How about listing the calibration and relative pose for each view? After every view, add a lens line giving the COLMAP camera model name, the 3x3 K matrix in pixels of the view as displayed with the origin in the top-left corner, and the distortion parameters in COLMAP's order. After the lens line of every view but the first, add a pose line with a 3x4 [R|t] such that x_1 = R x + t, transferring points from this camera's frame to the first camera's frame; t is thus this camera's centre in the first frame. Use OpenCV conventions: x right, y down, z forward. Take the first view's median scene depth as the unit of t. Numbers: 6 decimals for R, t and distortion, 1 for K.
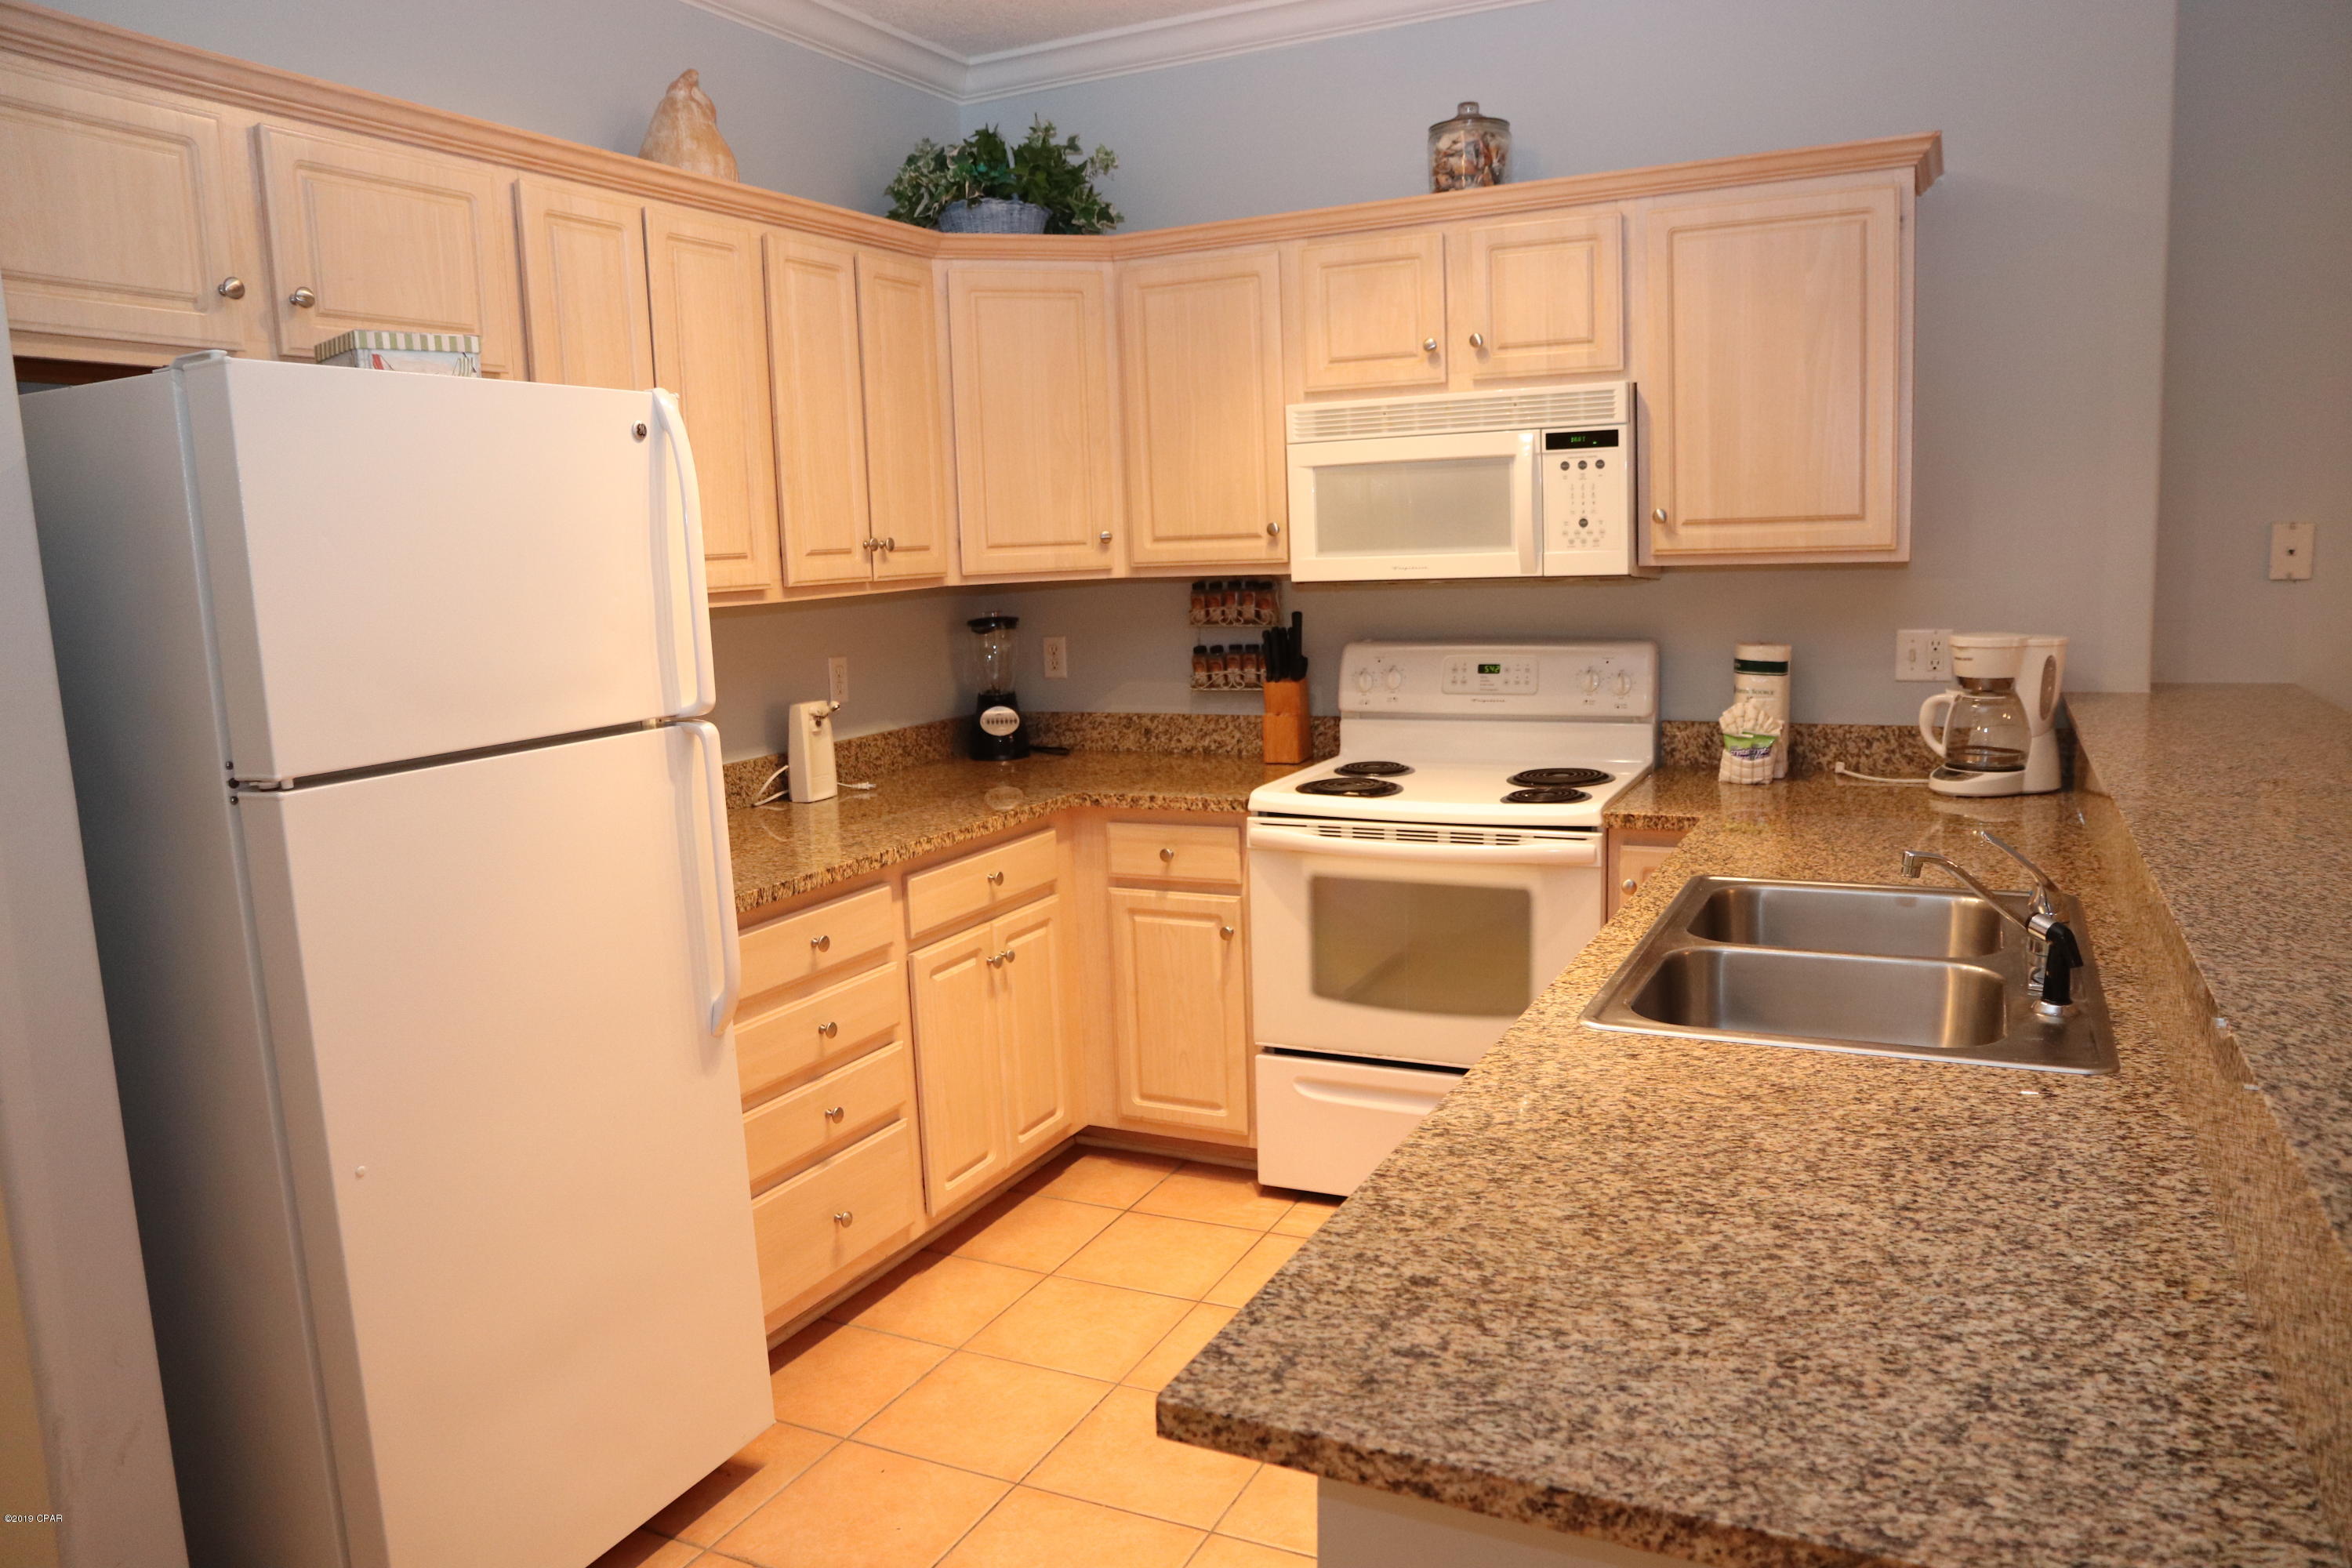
lens RADIAL K [[1630.0, 0, 1190.2], [0, 1630.0, 788.9], [0, 0, 1]] dist [-0.117825, 0.085296]
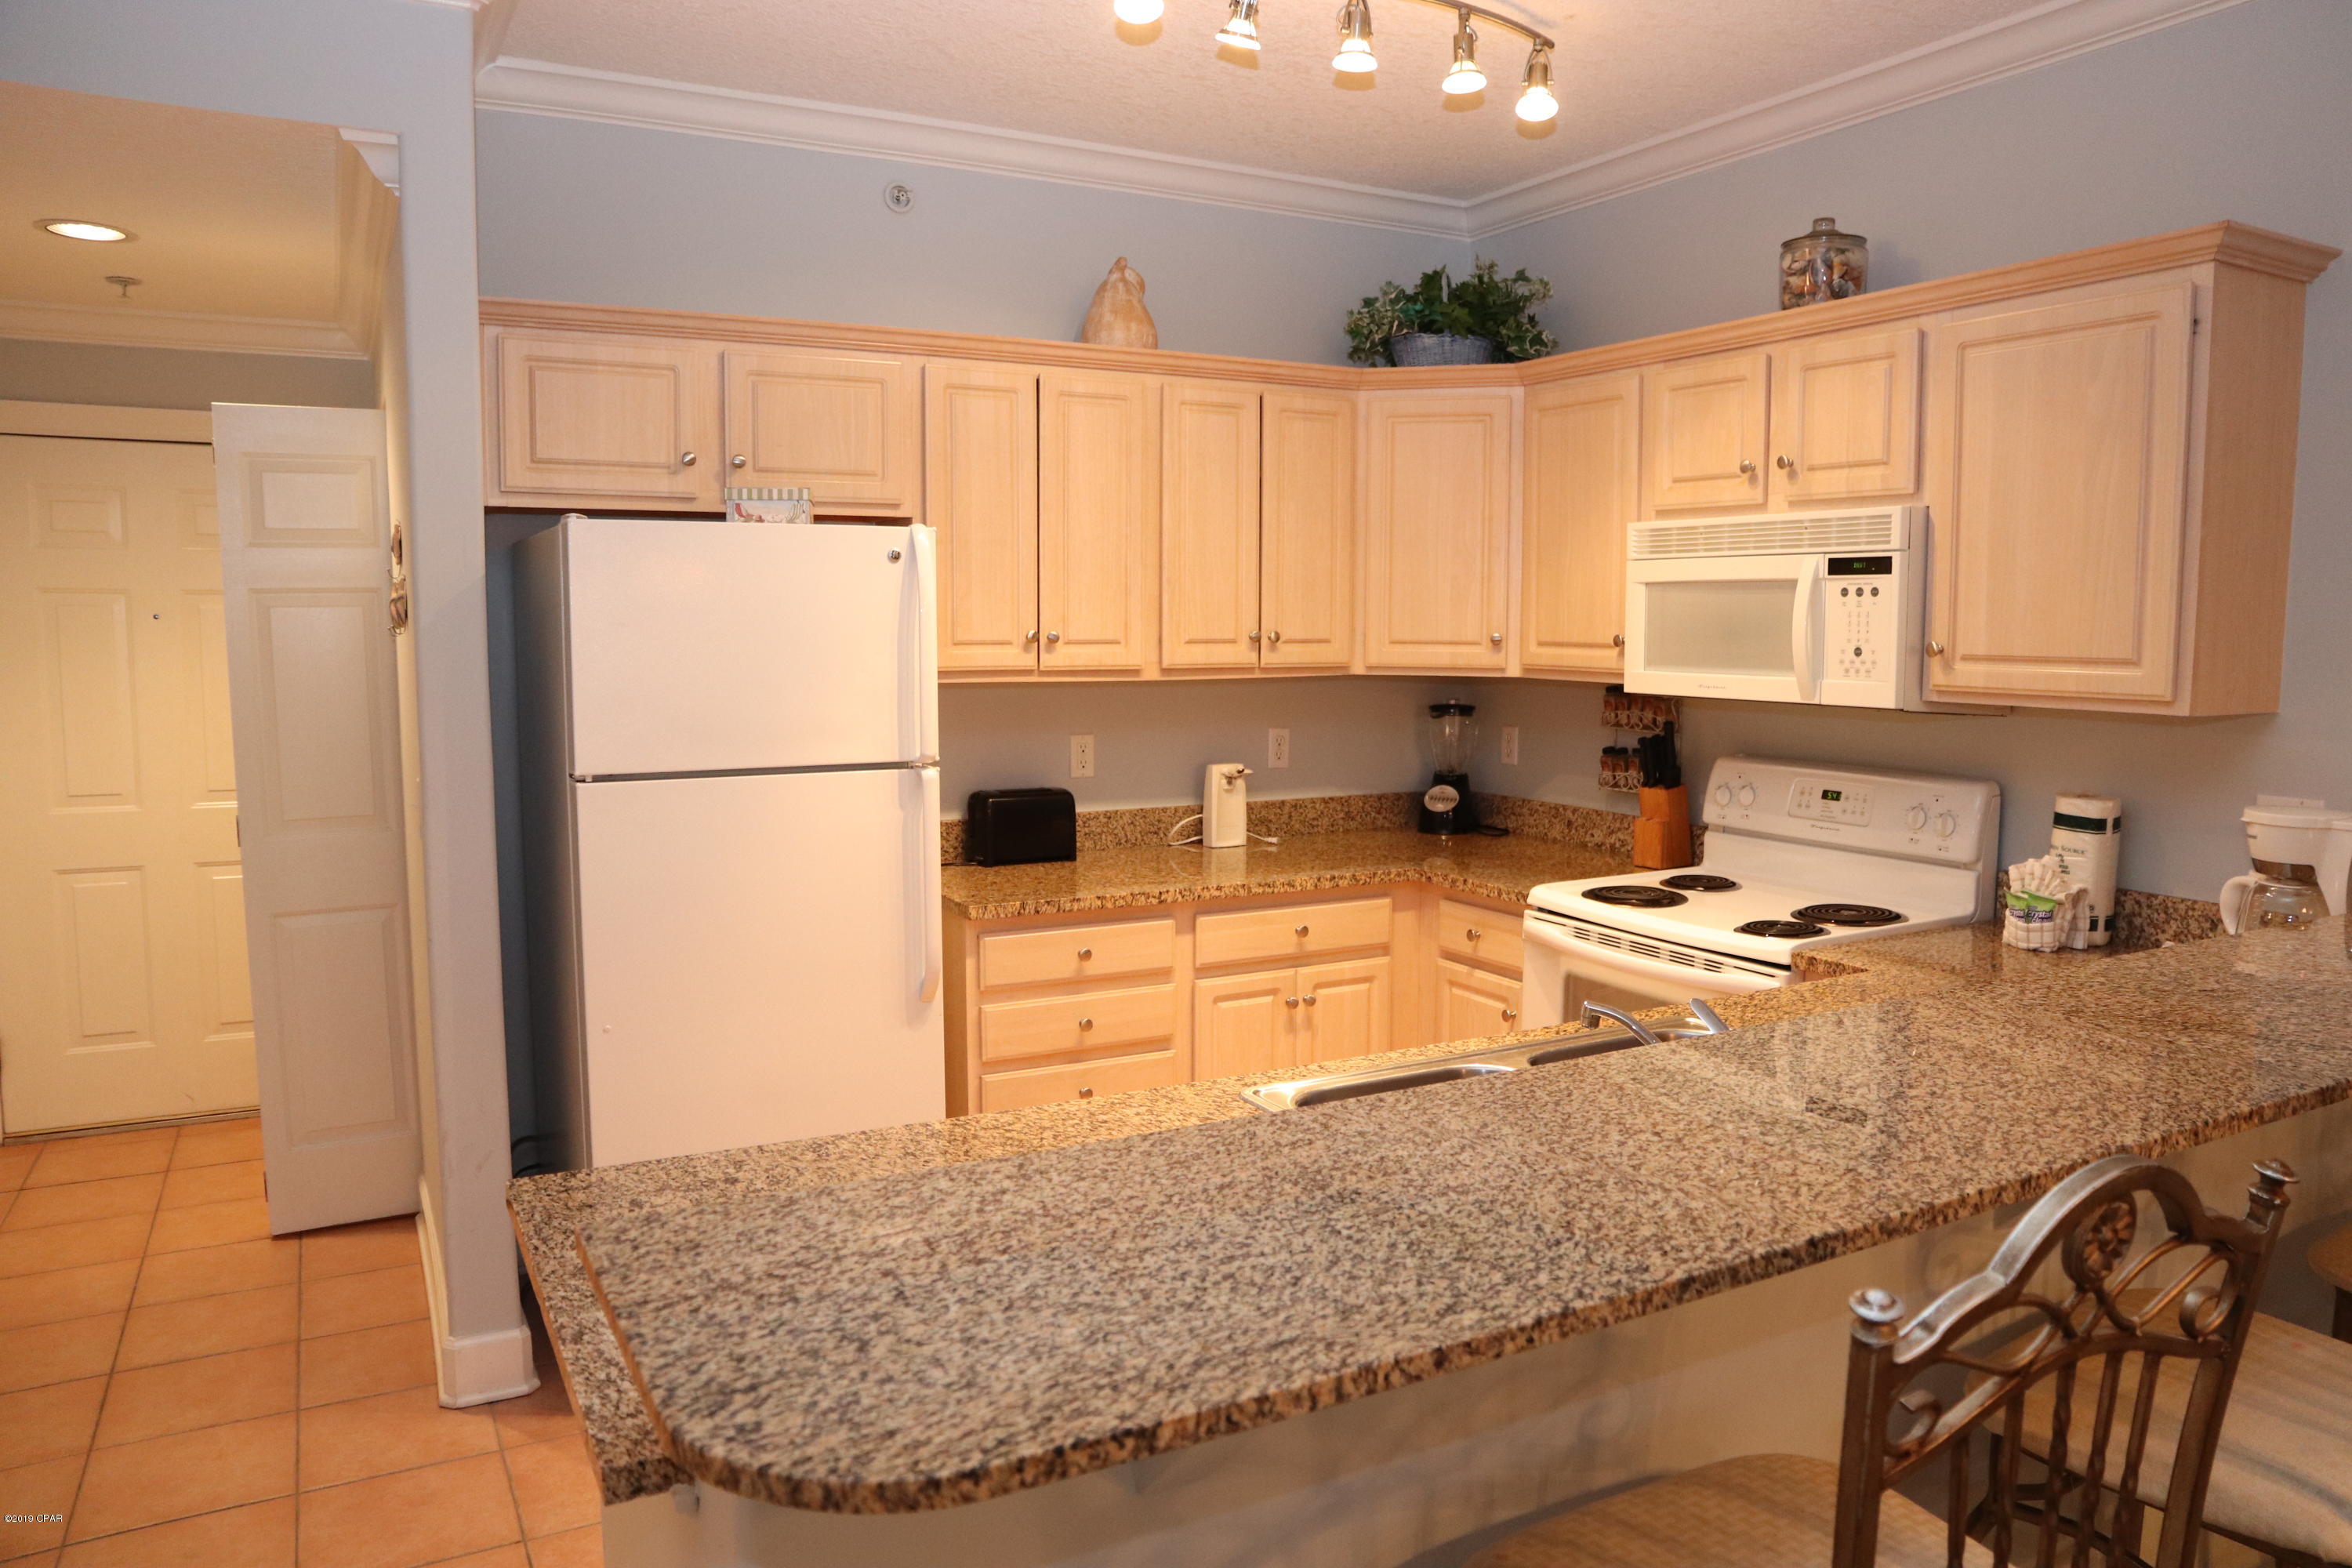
lens RADIAL K [[1630.0, 0, 1190.2], [0, 1630.0, 788.9], [0, 0, 1]] dist [-0.117825, 0.085296]
pose [[0.816862, 0.100560, -0.568001, 0.453625], [-0.120733, 0.992683, 0.002116, -0.037117], [0.564057, 0.066848, 0.823025, -0.000198]]
